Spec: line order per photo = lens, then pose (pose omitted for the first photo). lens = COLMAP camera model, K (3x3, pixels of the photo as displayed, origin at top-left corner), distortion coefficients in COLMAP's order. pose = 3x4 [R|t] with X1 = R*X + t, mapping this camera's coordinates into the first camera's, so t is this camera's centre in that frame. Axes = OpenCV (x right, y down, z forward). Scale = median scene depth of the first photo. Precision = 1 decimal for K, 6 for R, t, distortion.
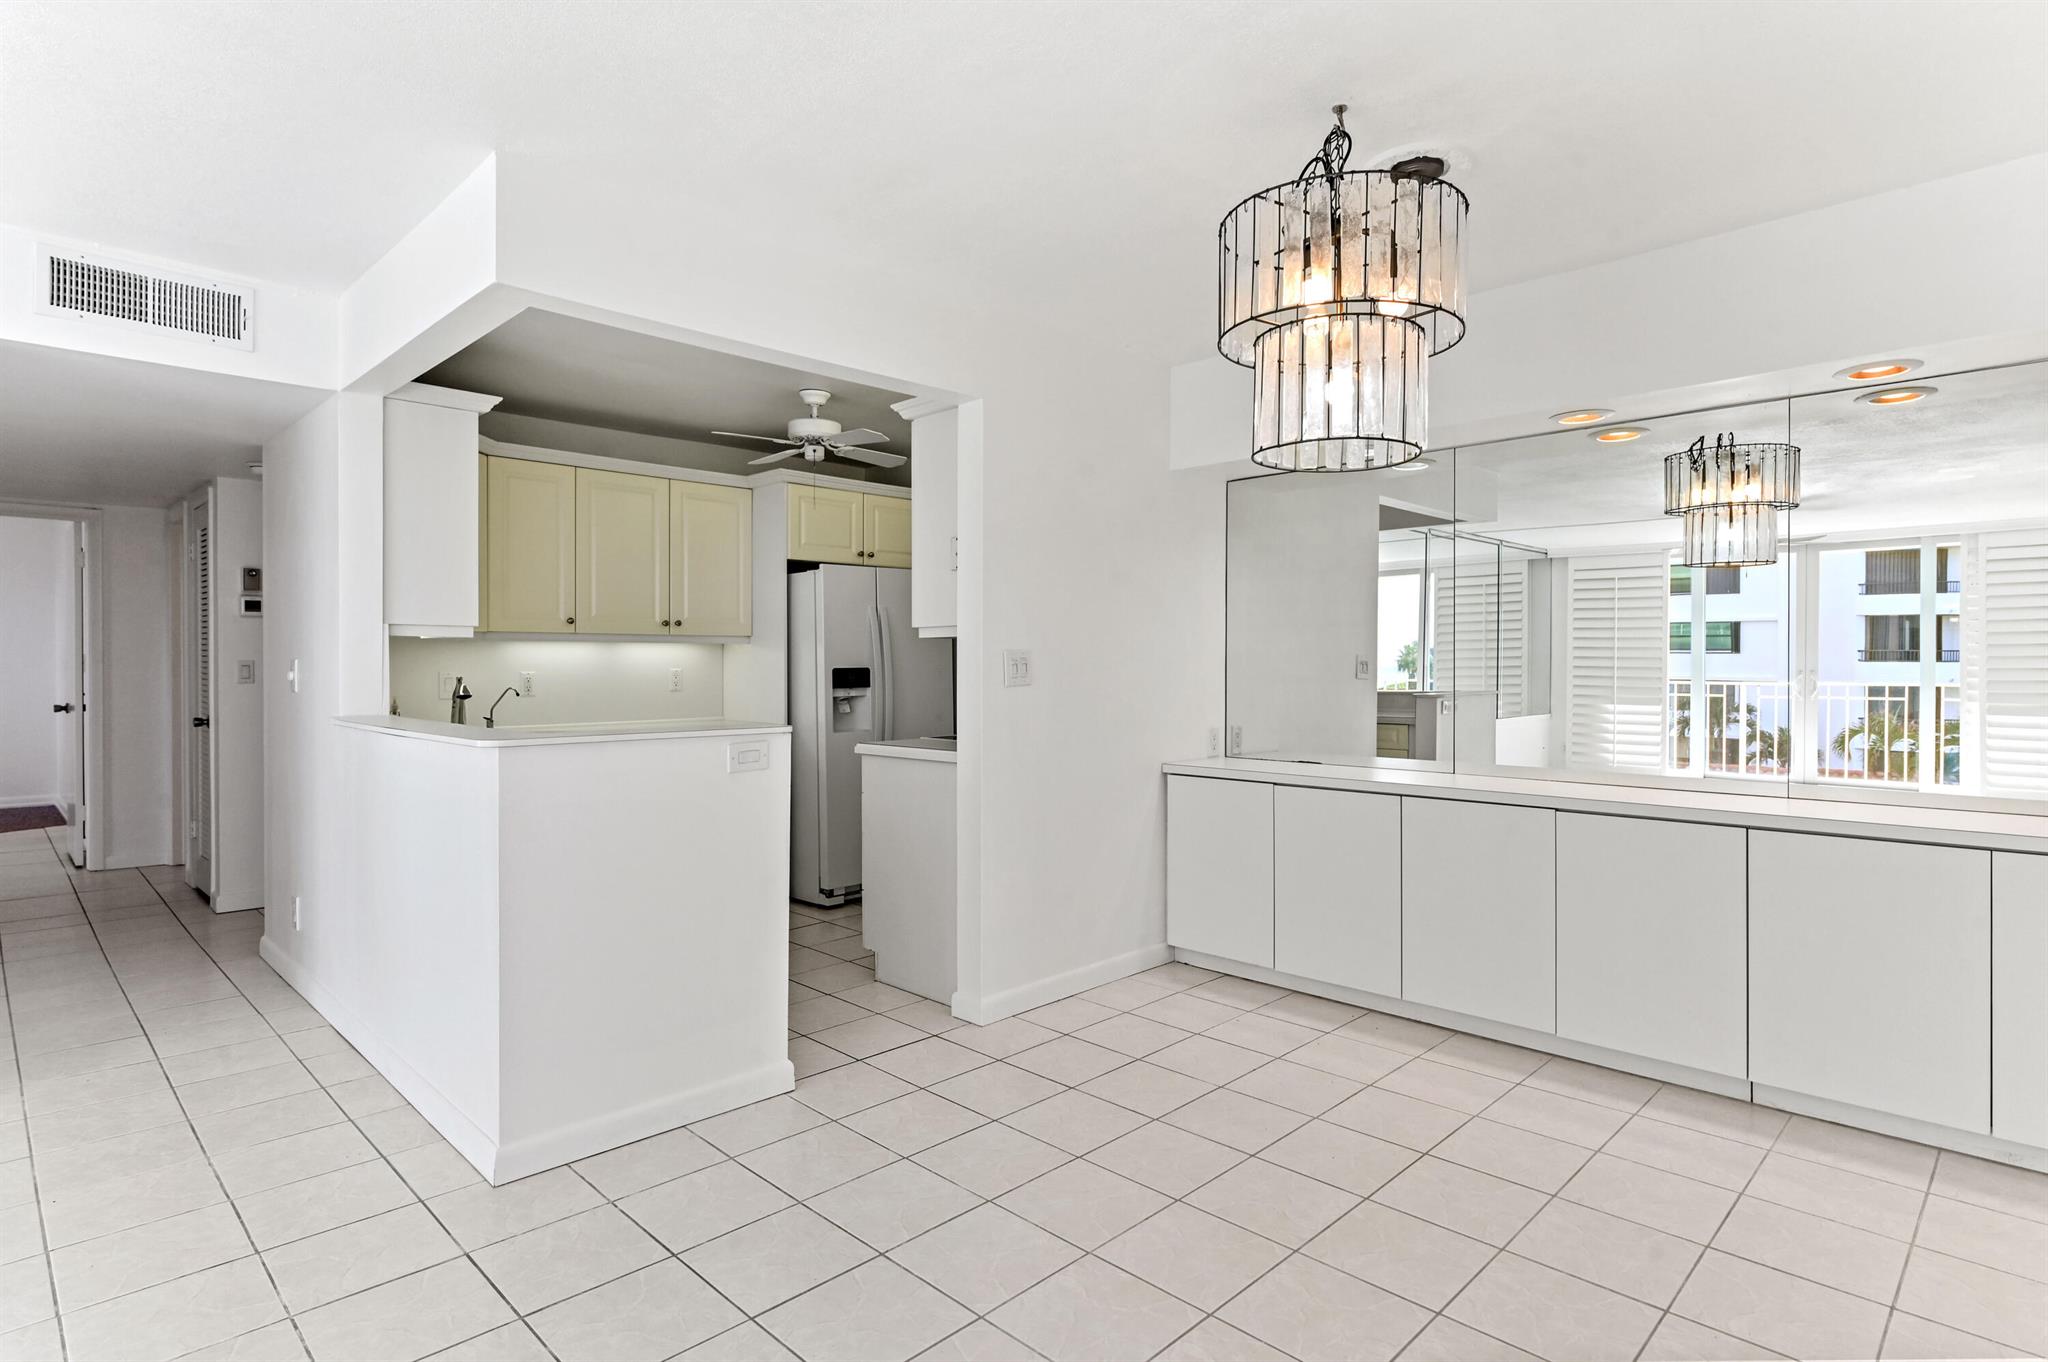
lens RADIAL K [[1060.5, 0, 1028.9], [0, 1060.5, 665.3], [0, 0, 1]] dist [-0.000236, 0.000229]
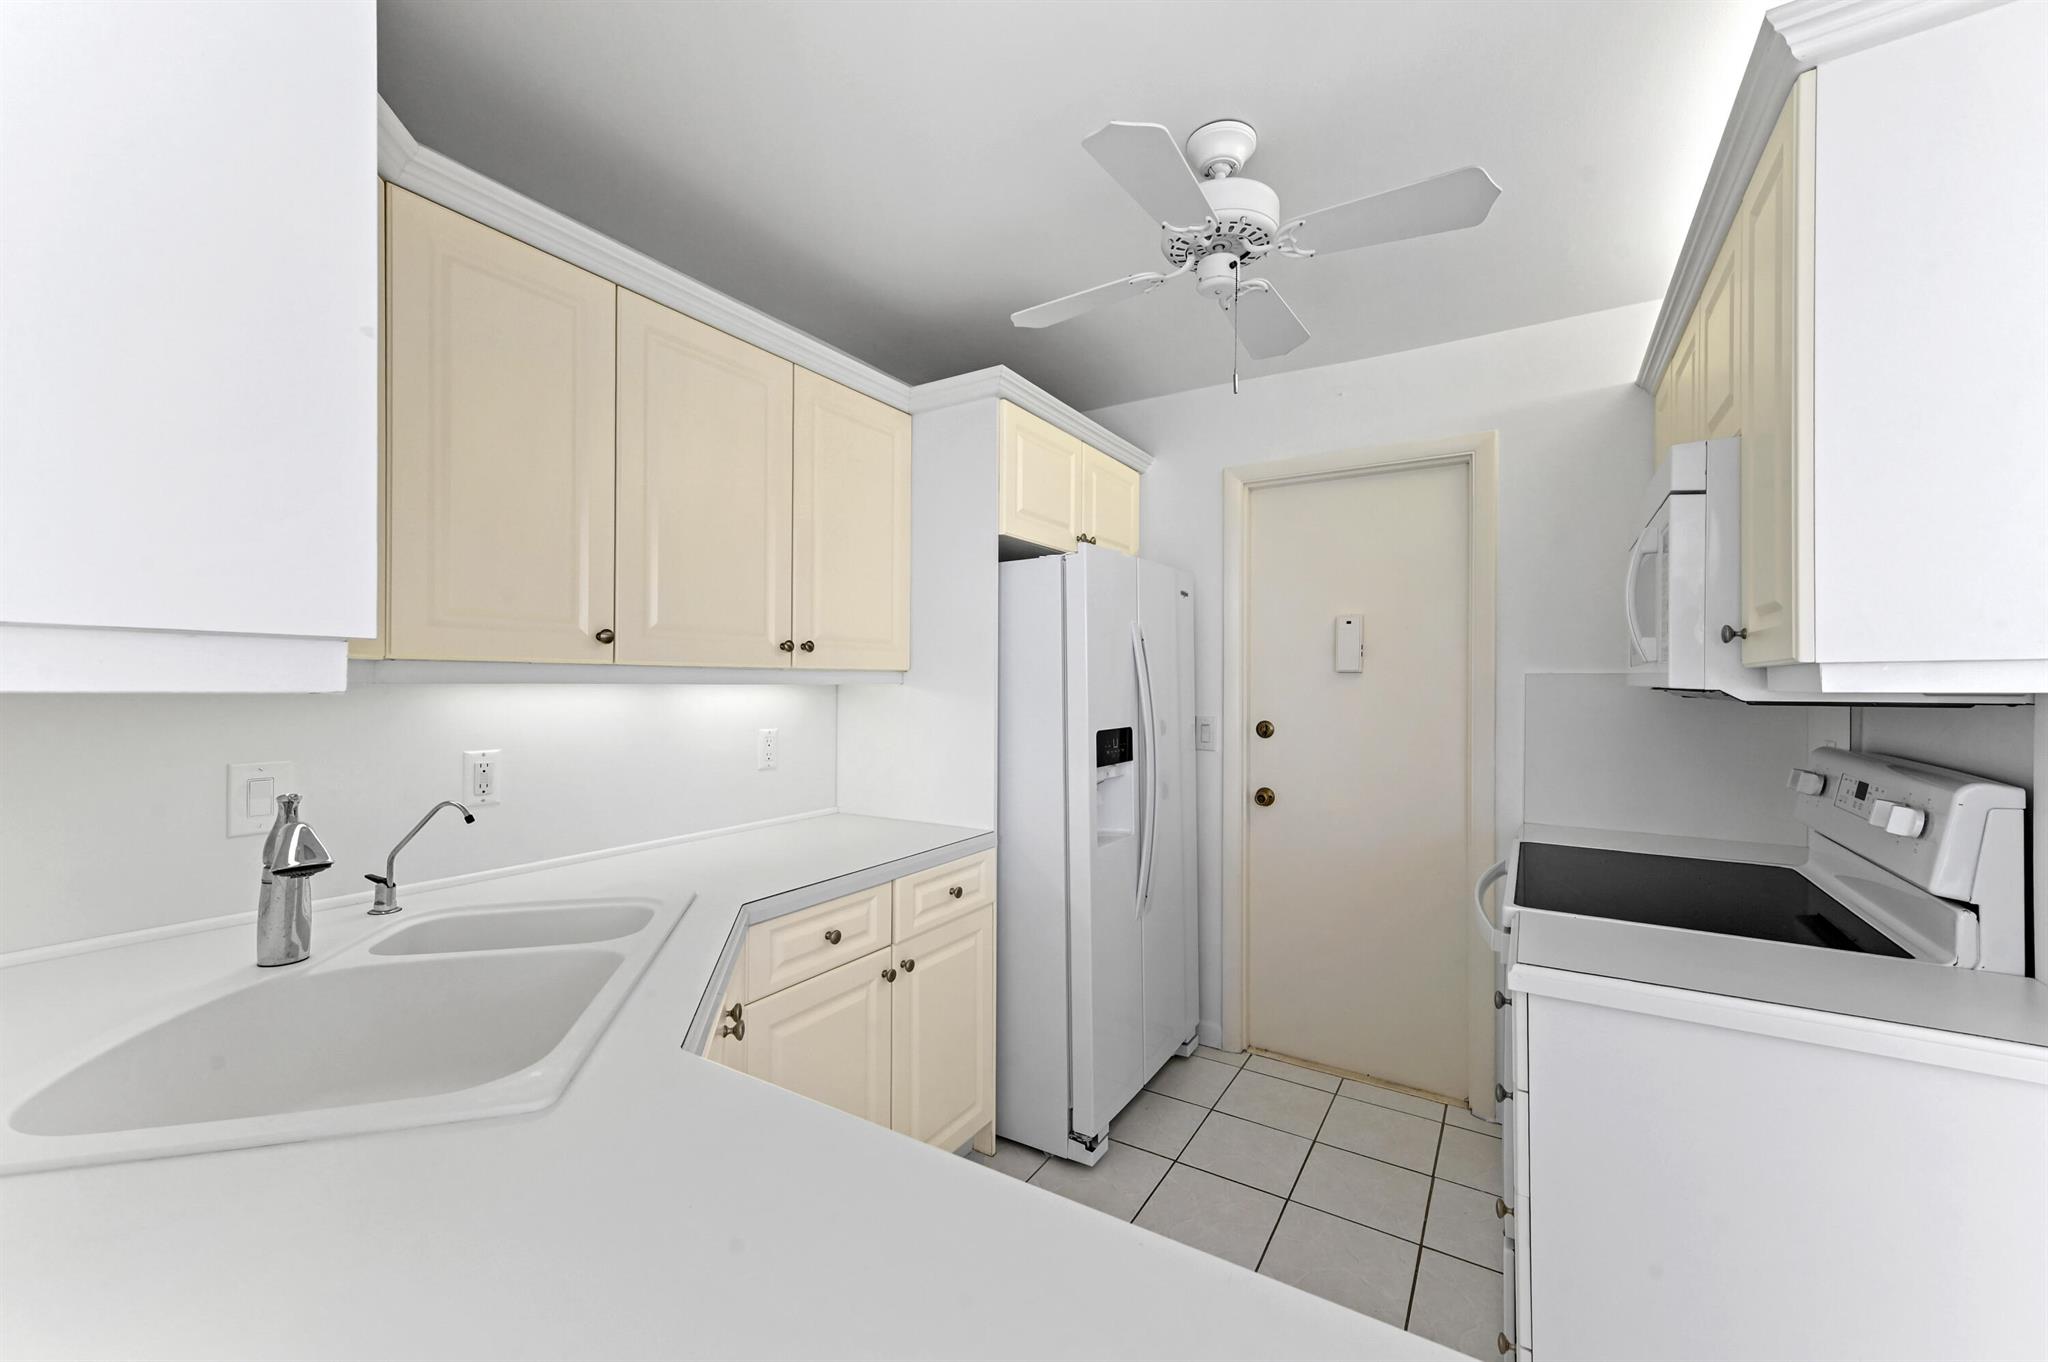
lens RADIAL K [[803.2, 0, 1030.2], [0, 803.2, 679.2], [0, 0, 1]] dist [0.016687, -0.000098]
pose [[0.973013, 0.002716, 0.230734, -0.317824], [-0.000697, 0.999961, -0.008832, -0.020366], [-0.230749, 0.008432, 0.972977, 0.599622]]
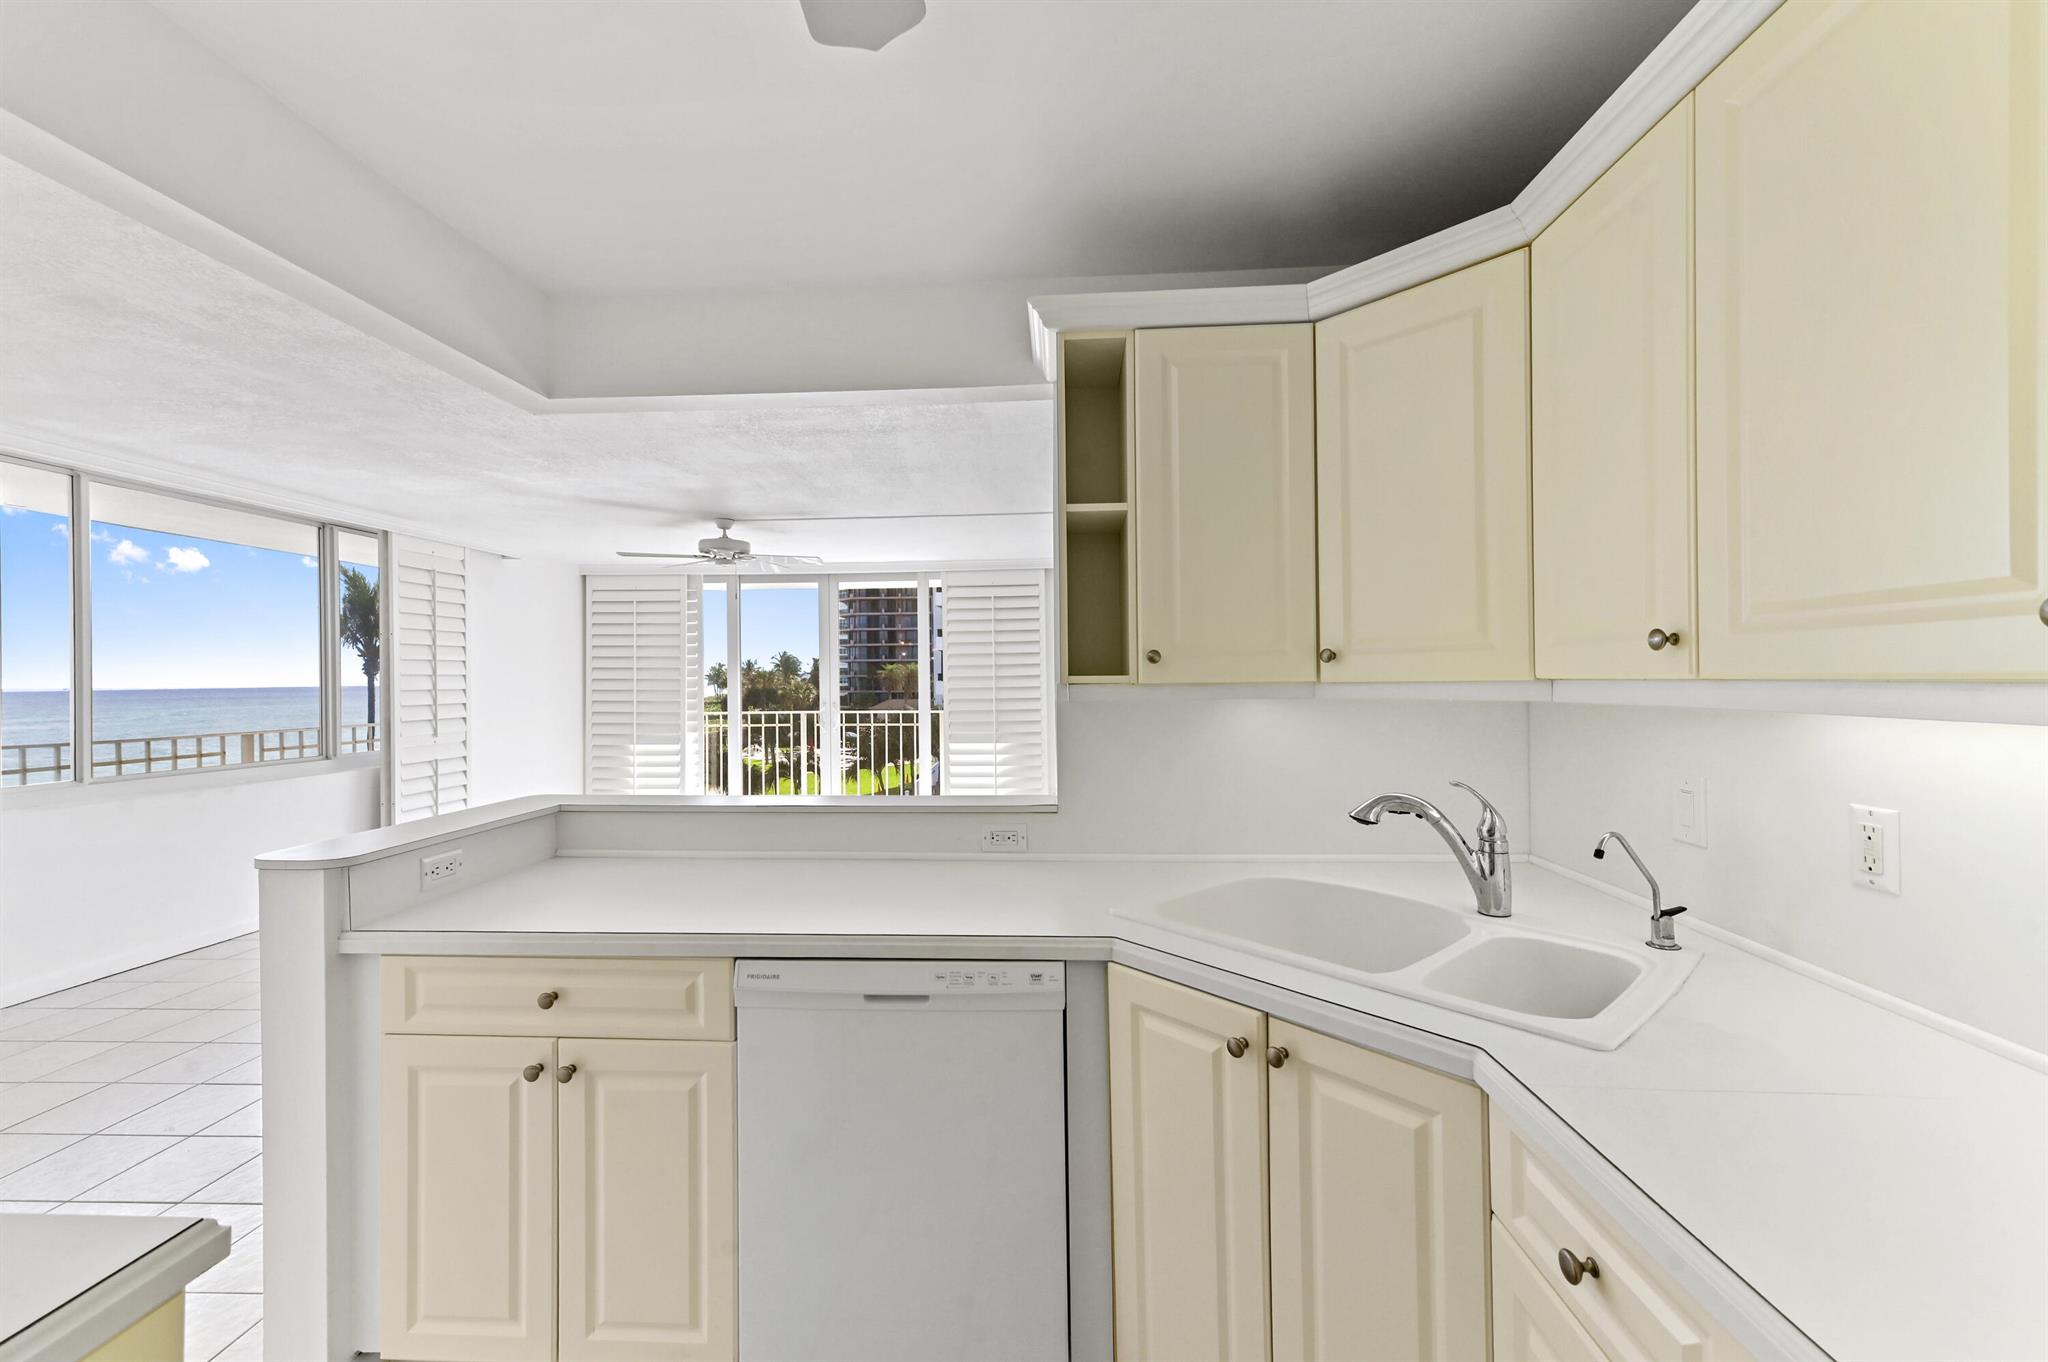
lens RADIAL K [[832.1, 0, 1024.0], [0, 832.1, 681.0], [0, 0, 1]] dist [0.021024, 0.000094]
pose [[-0.746587, 0.004670, -0.665272, -0.136010], [0.003990, 0.999989, 0.002542, -0.029471], [0.665276, -0.000757, -0.746597, 0.988143]]
